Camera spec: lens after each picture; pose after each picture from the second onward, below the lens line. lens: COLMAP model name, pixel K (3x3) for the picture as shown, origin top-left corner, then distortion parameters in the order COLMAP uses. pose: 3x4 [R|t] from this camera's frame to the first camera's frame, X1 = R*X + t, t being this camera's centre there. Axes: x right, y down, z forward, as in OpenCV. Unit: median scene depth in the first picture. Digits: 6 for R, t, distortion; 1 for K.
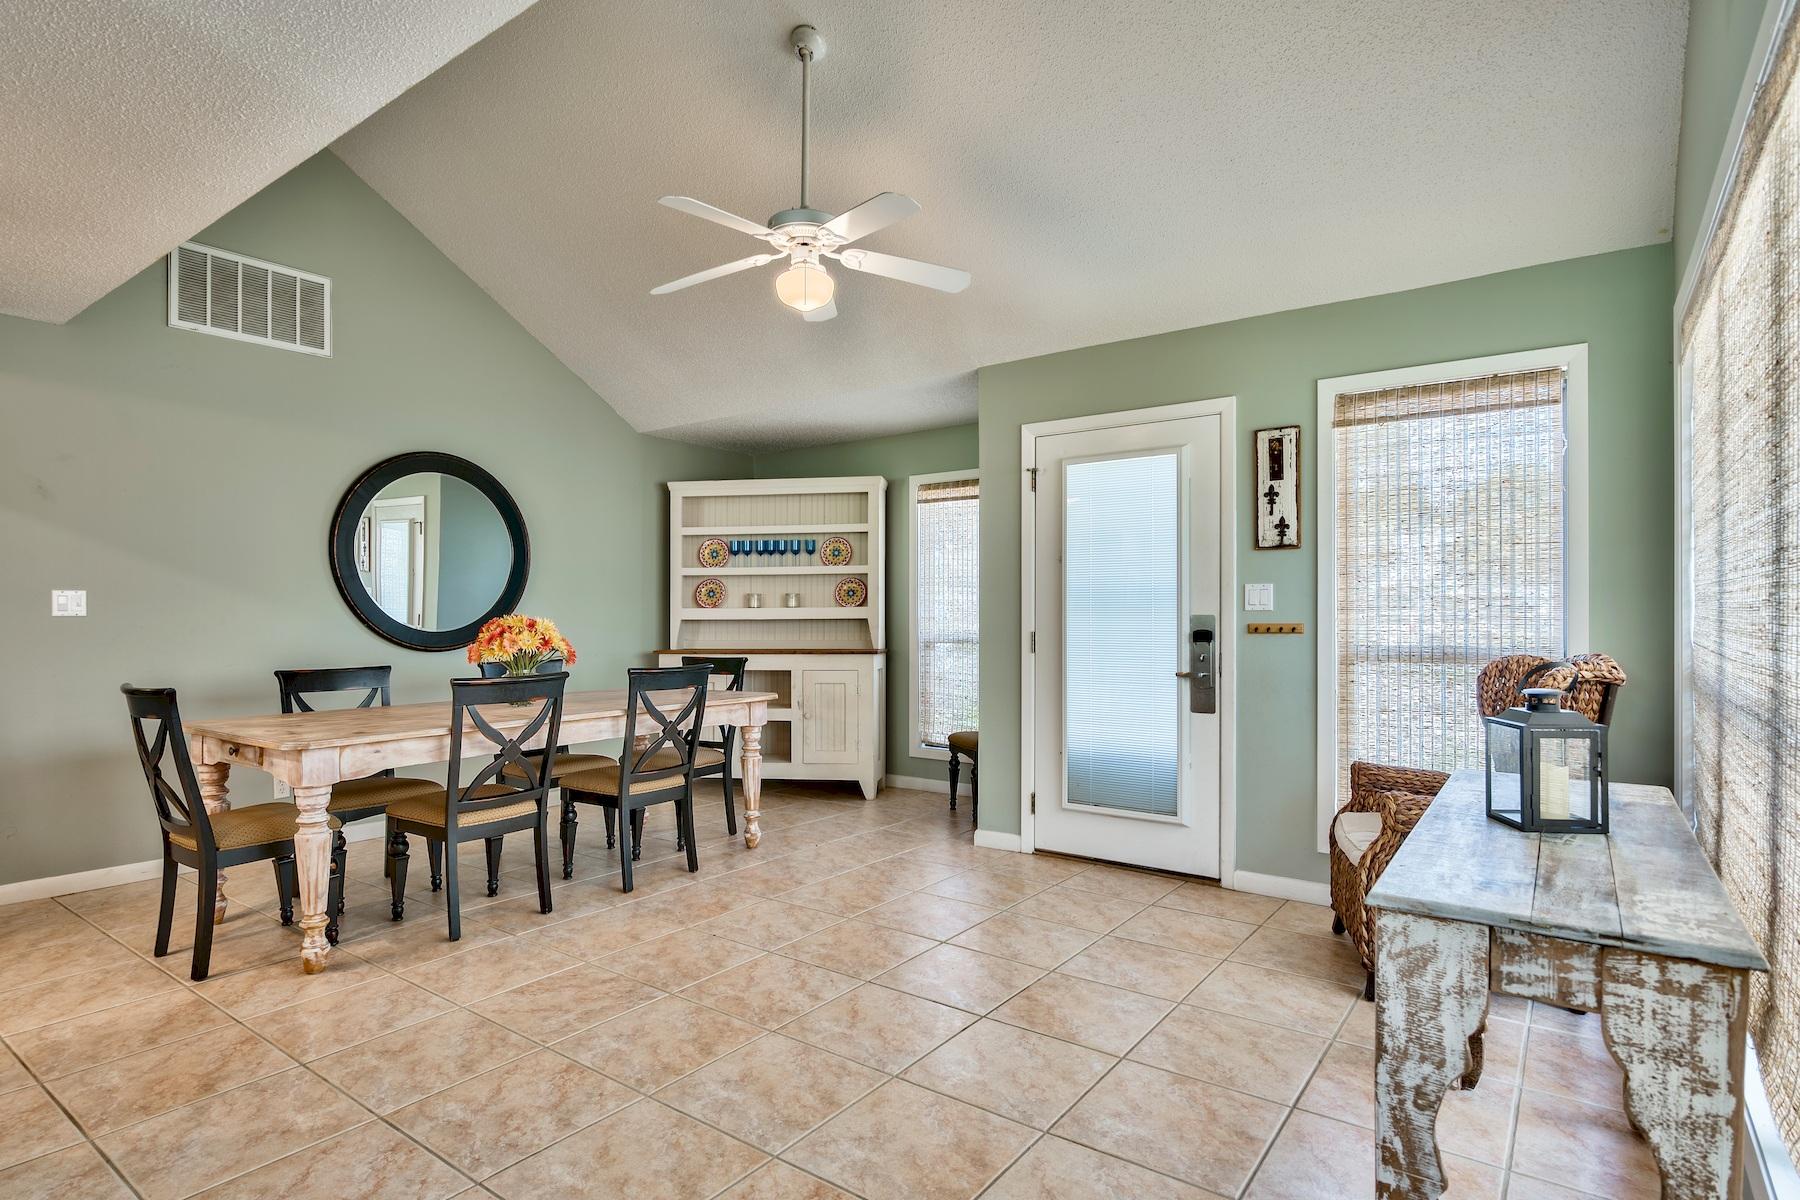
lens RADIAL K [[938.9, 0, 903.9], [0, 938.9, 591.9], [0, 0, 1]] dist [-0.011888, 0.001046]
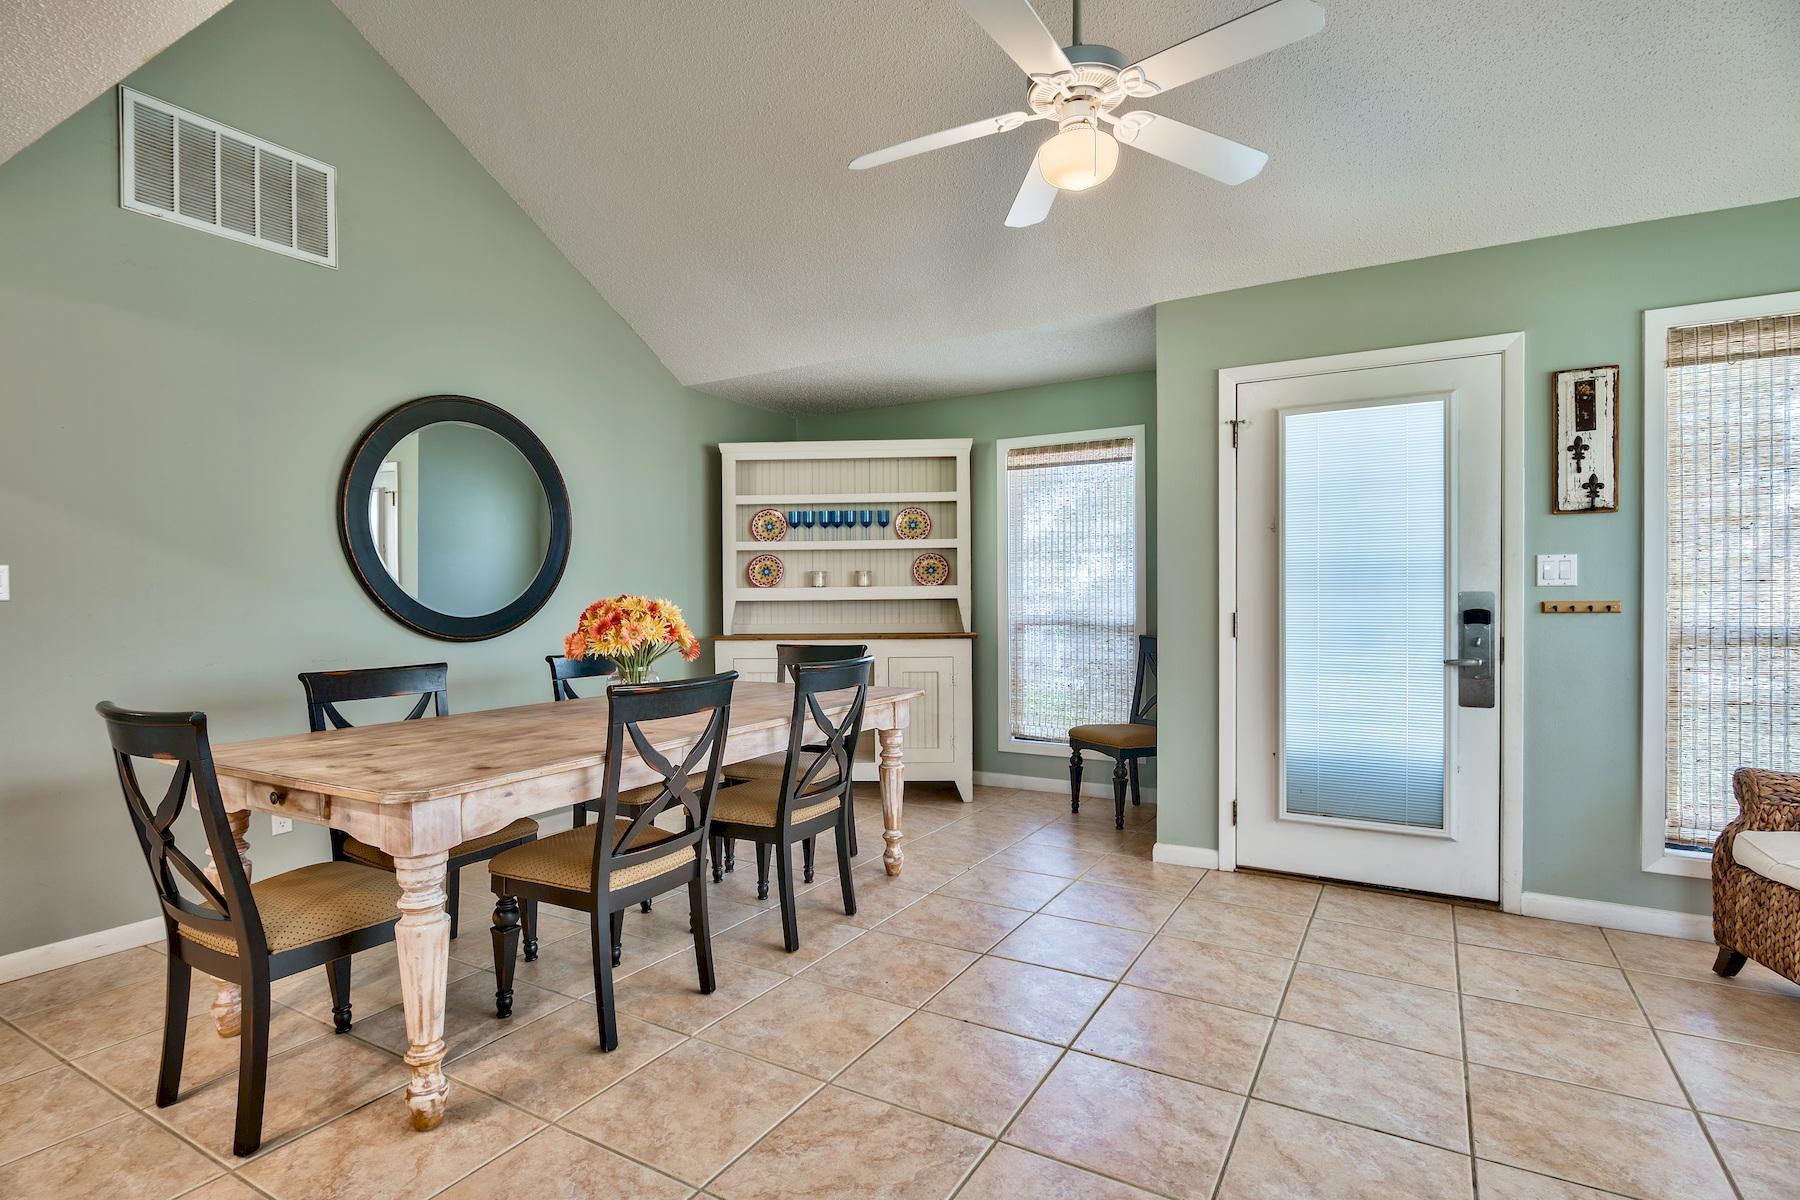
lens RADIAL K [[881.6, 0, 897.1], [0, 881.6, 587.6], [0, 0, 1]] dist [-0.009154, 0.000357]
pose [[0.994003, -0.004204, 0.109276, -0.282727], [0.002466, 0.999868, 0.016034, 0.006965], [-0.109329, -0.015669, 0.993882, 0.264981]]
